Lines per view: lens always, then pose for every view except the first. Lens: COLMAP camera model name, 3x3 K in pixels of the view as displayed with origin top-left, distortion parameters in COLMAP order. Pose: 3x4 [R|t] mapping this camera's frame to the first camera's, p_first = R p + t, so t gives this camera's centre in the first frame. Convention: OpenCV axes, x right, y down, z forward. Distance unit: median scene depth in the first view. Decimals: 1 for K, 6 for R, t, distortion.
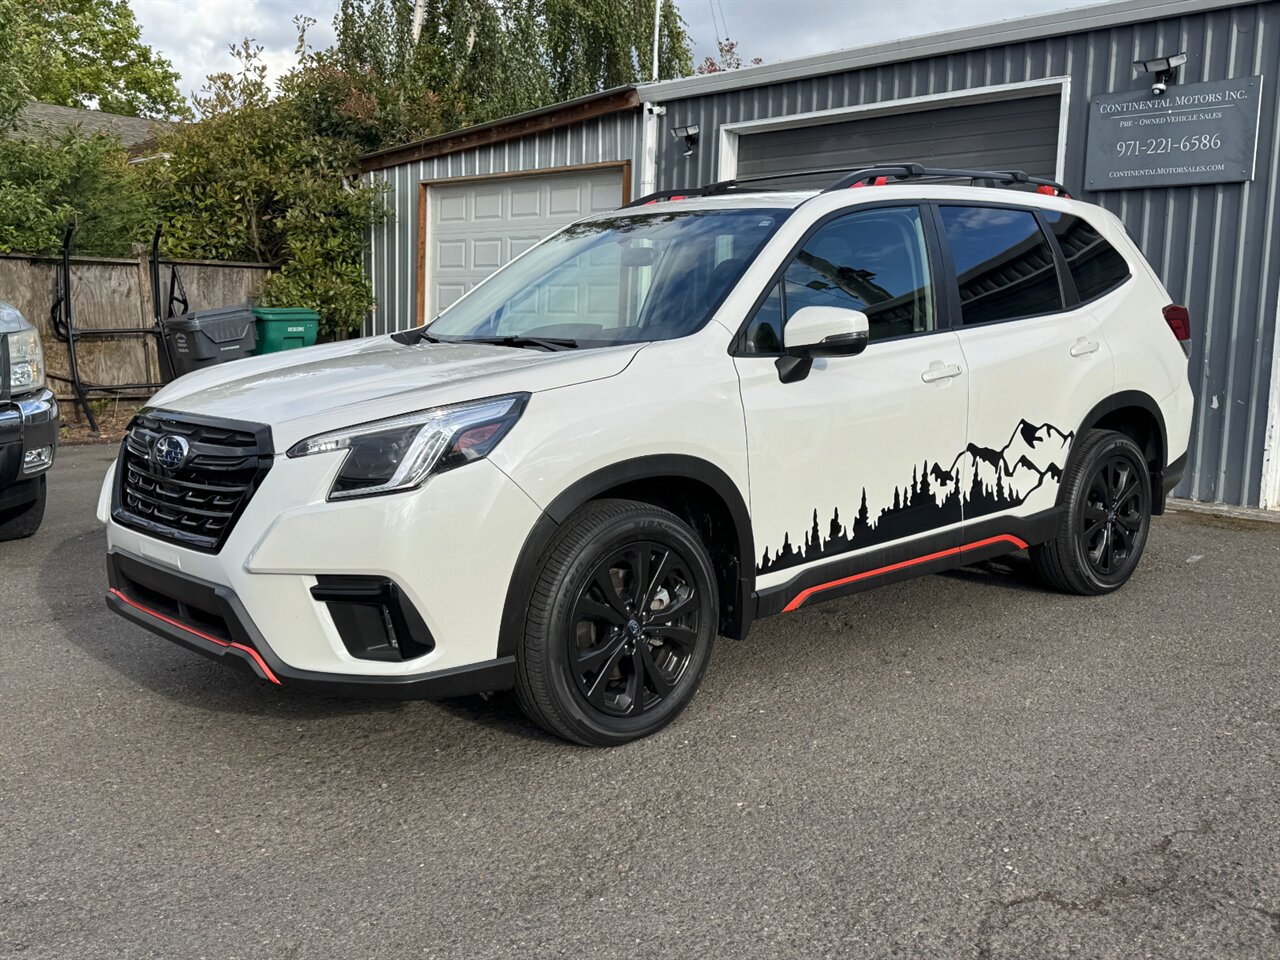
lens RADIAL K [[1311.1, 0, 633.9], [0, 1311.1, 474.8], [0, 0, 1]] dist [0.079818, 0.000000]
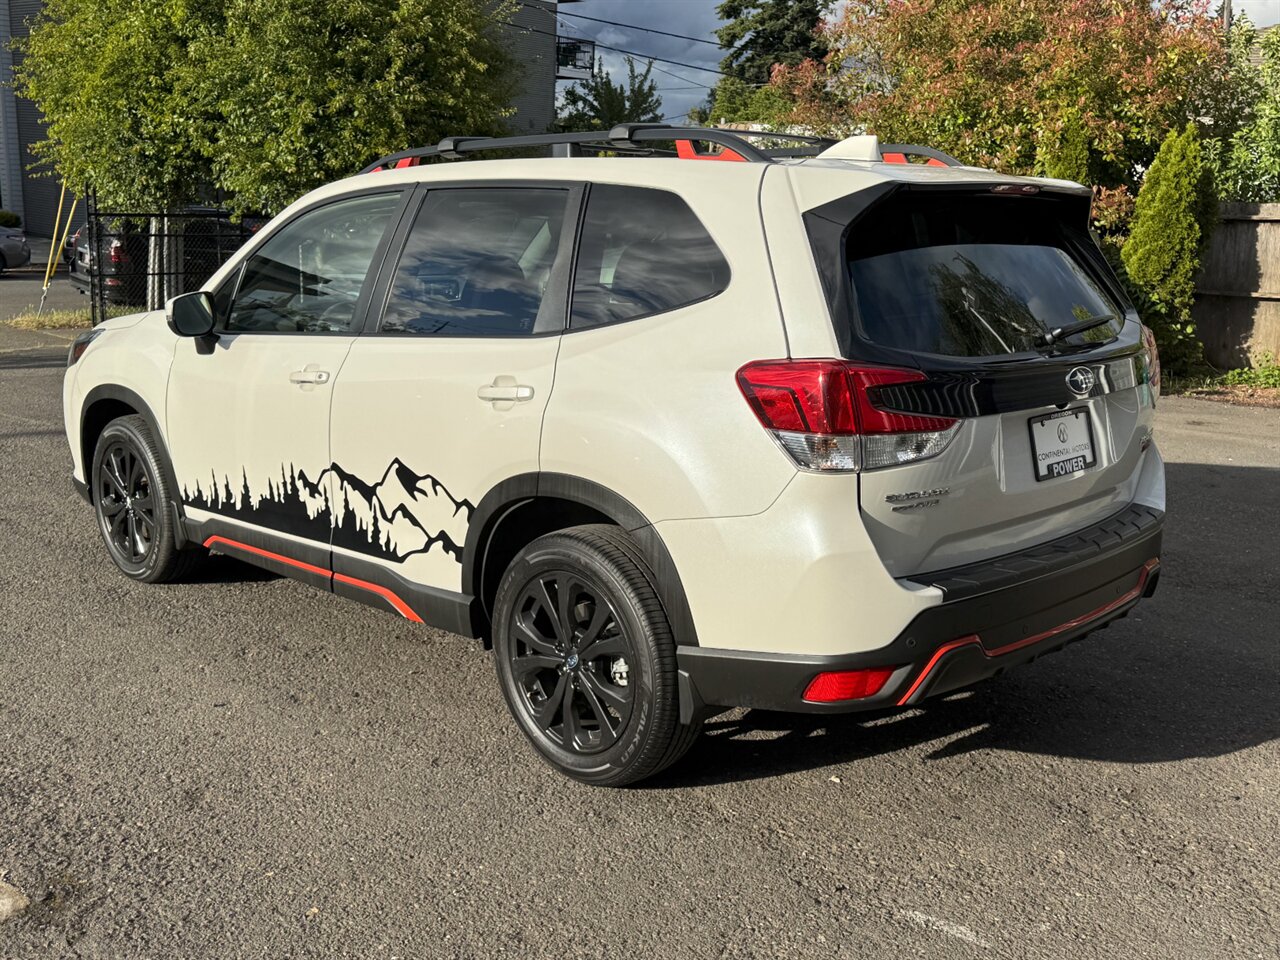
lens RADIAL K [[1311.1, 0, 635.9], [0, 1311.1, 485.7], [0, 0, 1]] dist [0.079818, 0.000000]
pose [[0.042825, 0.208735, -0.977034, 1.265642], [-0.148152, 0.968446, 0.200407, -0.242059], [0.988037, 0.136167, 0.072399, 1.268770]]
